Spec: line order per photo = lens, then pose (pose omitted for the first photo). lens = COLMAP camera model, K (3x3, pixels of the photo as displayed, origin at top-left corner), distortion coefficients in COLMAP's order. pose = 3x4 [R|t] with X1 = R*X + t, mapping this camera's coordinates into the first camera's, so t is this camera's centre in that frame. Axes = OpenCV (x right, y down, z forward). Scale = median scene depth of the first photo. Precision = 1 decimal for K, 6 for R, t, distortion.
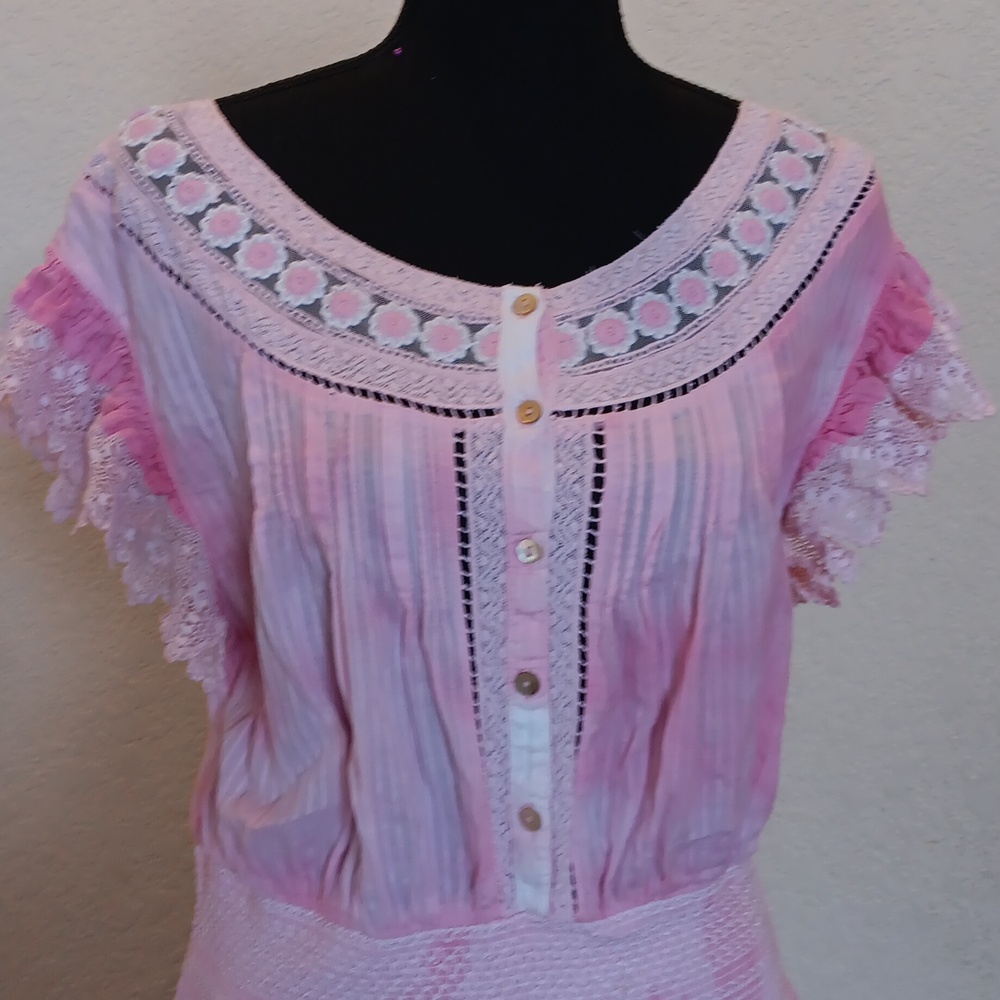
lens RADIAL K [[1724.7, 0, 489.5], [0, 1724.7, 507.7], [0, 0, 1]] dist [0.184830, -0.511779]
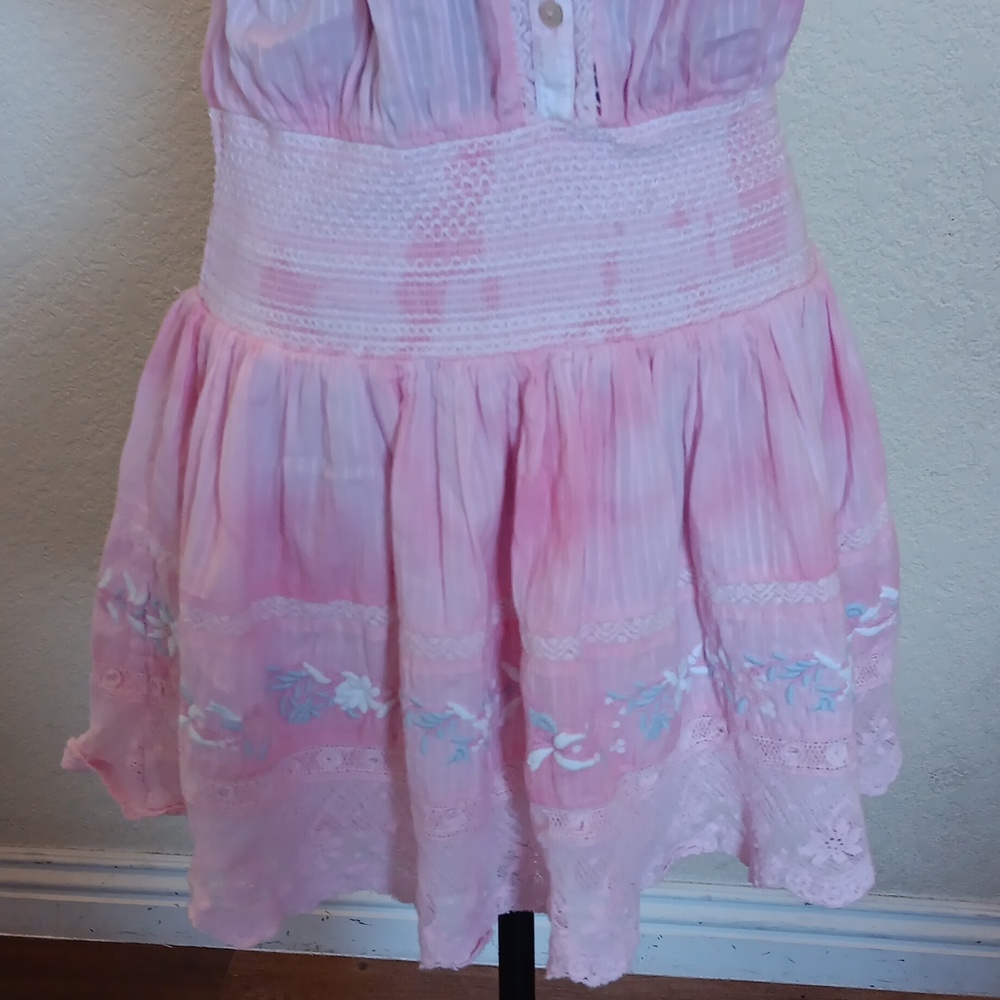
lens RADIAL K [[1715.6, 0, 494.9], [0, 1715.6, 503.1], [0, 0, 1]] dist [0.174367, -0.353596]
pose [[0.999168, -0.040373, -0.005726, -0.012821], [0.040593, 0.971454, 0.233727, 0.211941], [-0.003874, -0.233765, 0.972285, -0.002799]]
